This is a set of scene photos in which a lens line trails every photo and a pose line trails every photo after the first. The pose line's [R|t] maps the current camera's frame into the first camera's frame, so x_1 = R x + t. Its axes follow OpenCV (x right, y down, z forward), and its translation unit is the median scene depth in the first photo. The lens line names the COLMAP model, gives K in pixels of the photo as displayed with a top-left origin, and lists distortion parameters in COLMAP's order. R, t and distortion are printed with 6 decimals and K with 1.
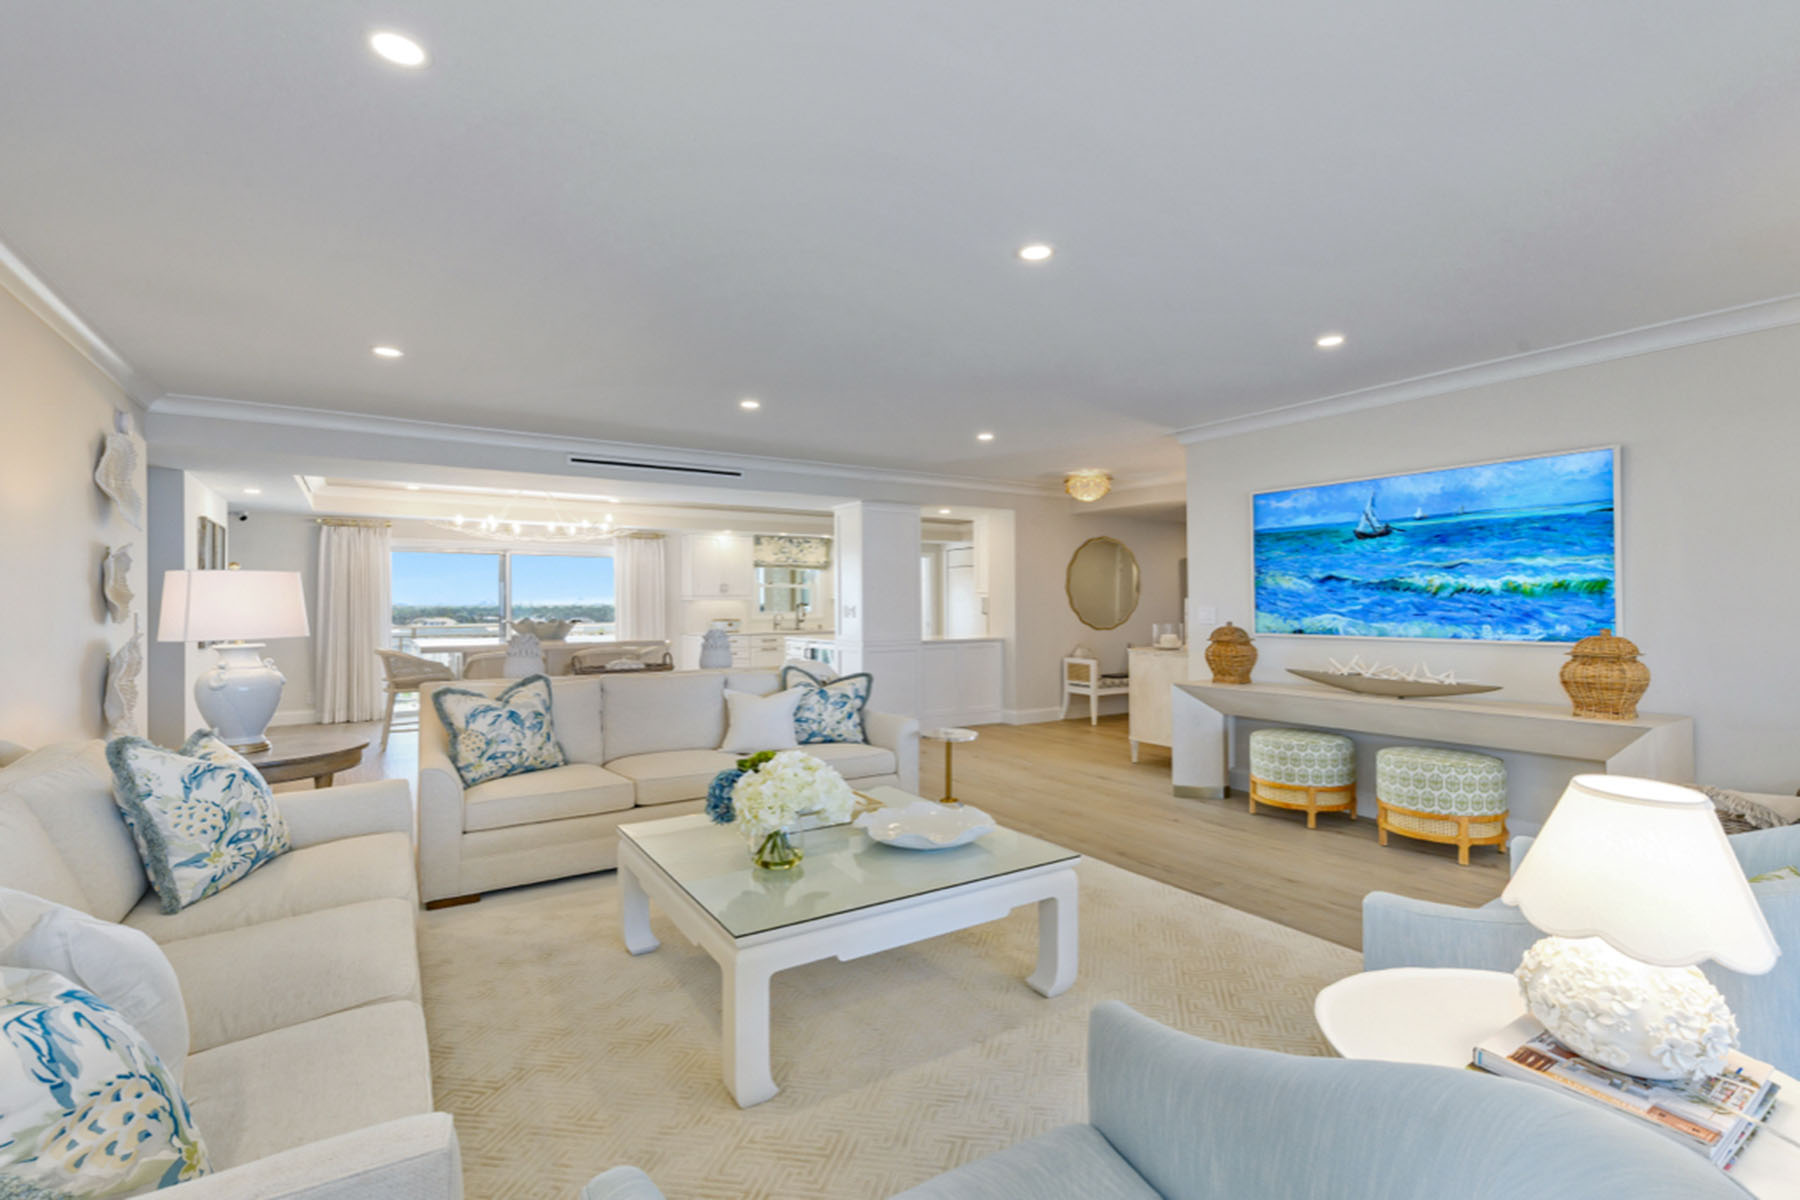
lens RADIAL K [[798.8, 0, 892.8], [0, 798.8, 605.5], [0, 0, 1]] dist [0.009323, -0.004018]
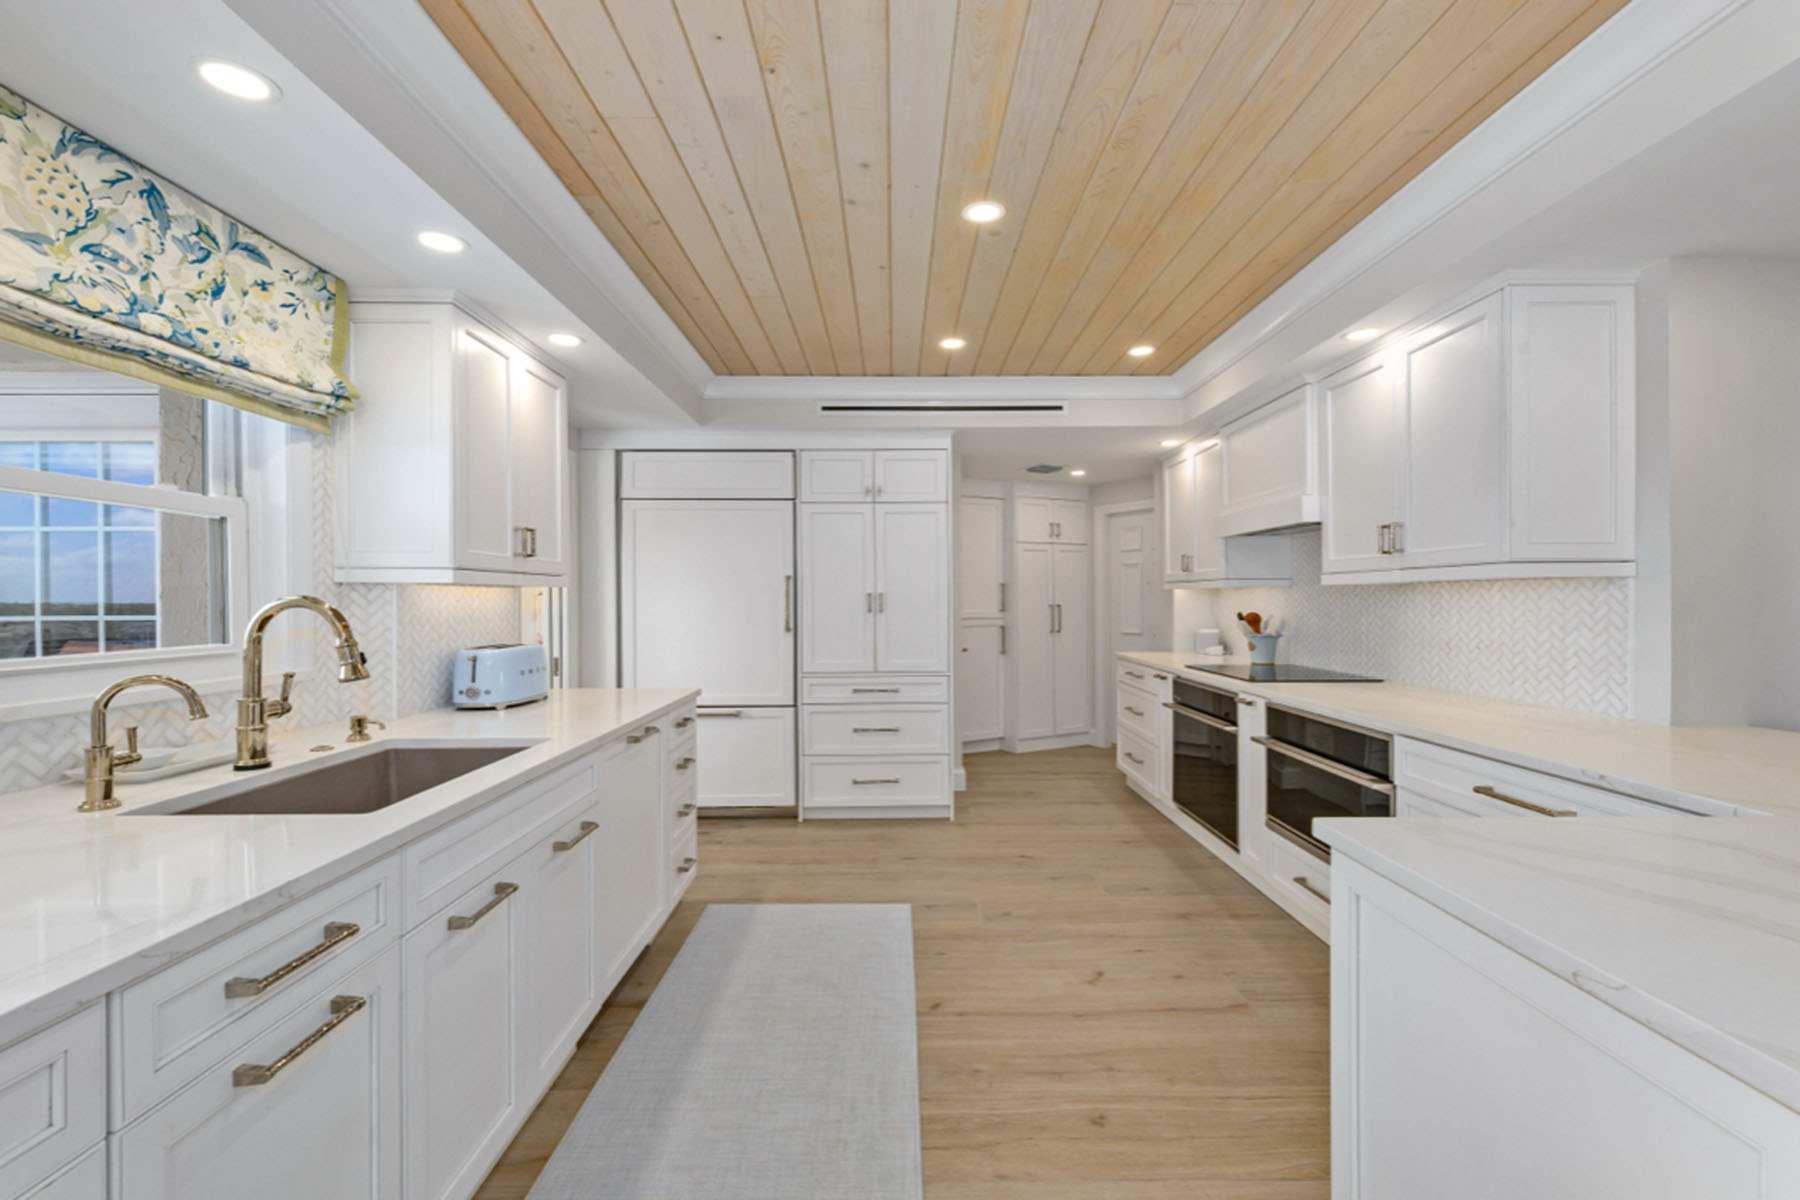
lens RADIAL K [[798.8, 0, 900.3], [0, 798.8, 604.8], [0, 0, 1]] dist [0.009323, -0.004018]
pose [[0.528086, -0.003274, 0.849184, -0.182882], [-0.000179, 0.999992, 0.003967, -0.002507], [-0.849191, -0.002247, 0.528082, 0.792127]]
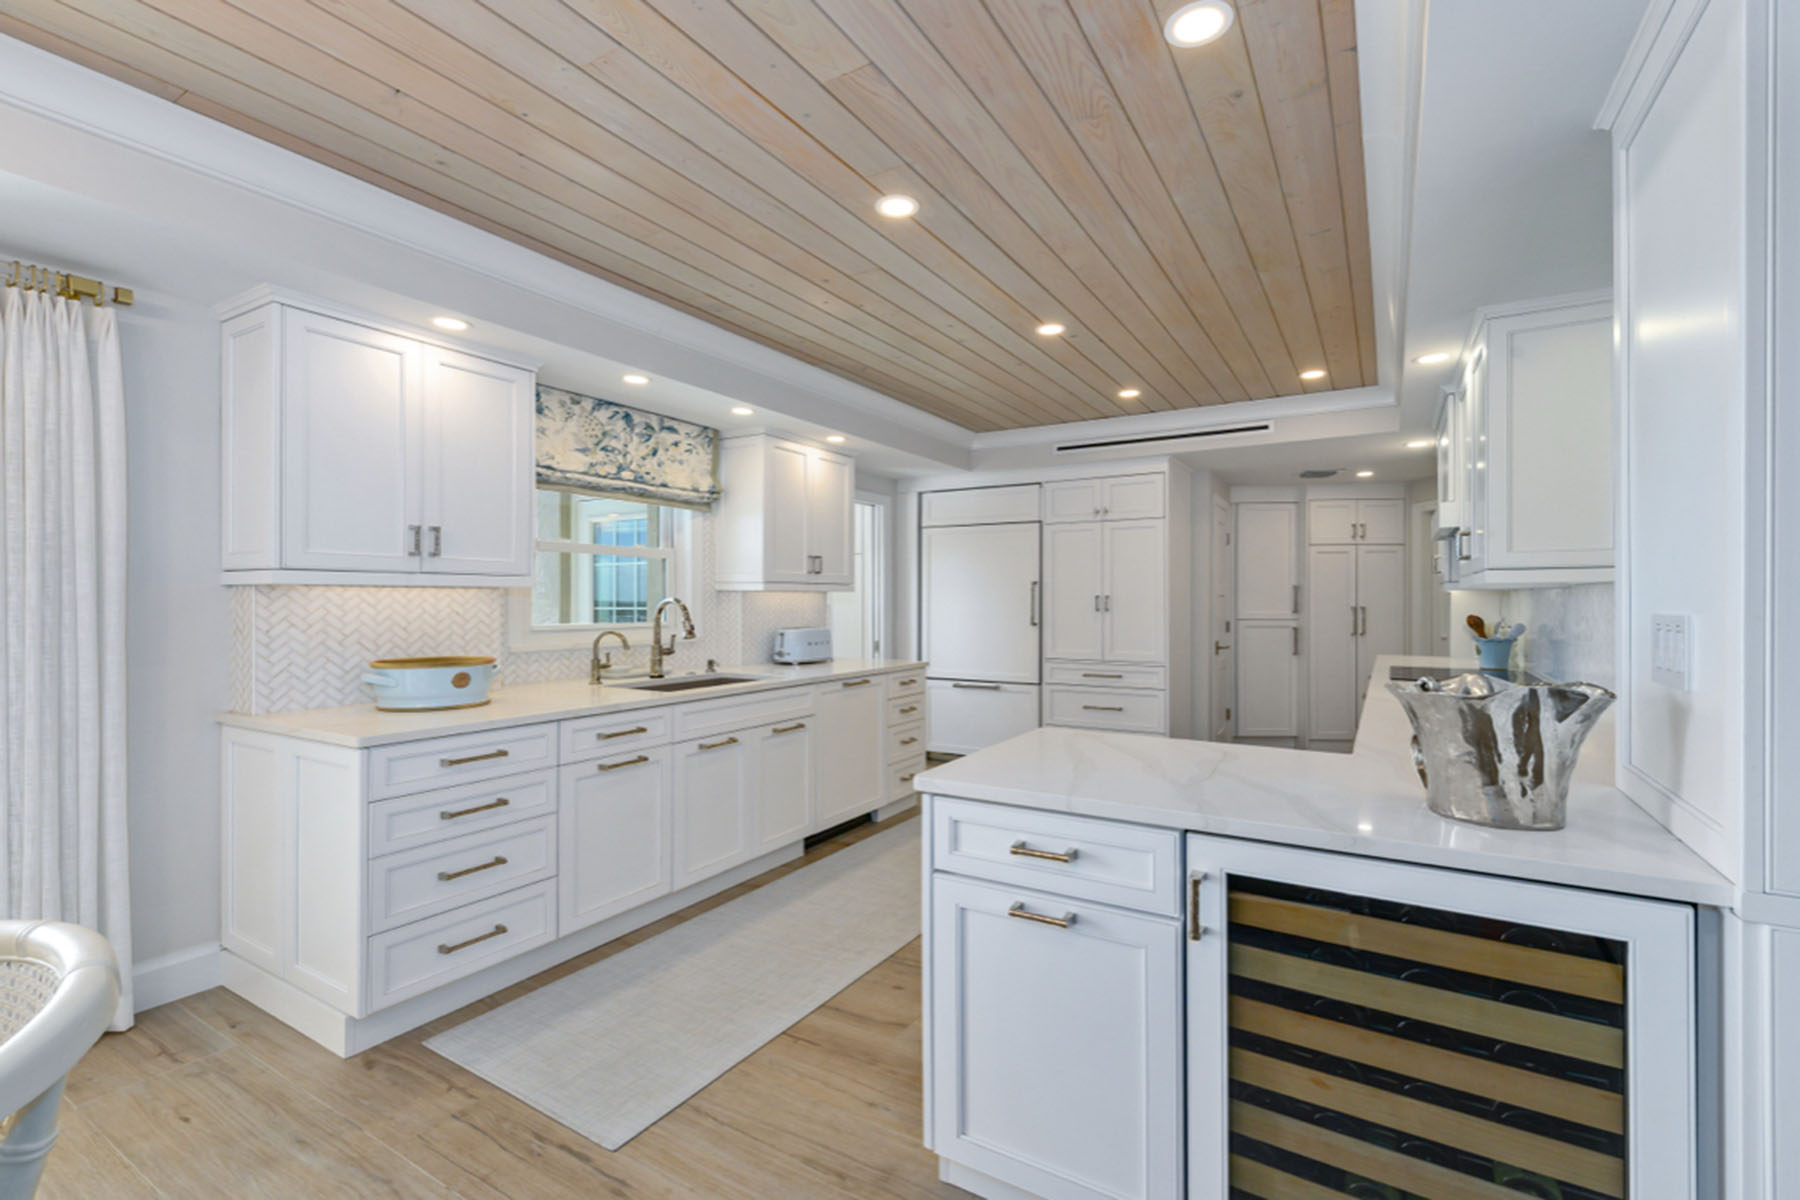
lens RADIAL K [[798.8, 0, 912.0], [0, 798.8, 604.6], [0, 0, 1]] dist [0.009323, -0.004018]
pose [[0.892634, 0.002646, 0.450775, -0.172592], [-0.005158, 0.999977, 0.004345, -0.002799], [-0.450753, -0.006203, 0.892627, 0.635073]]
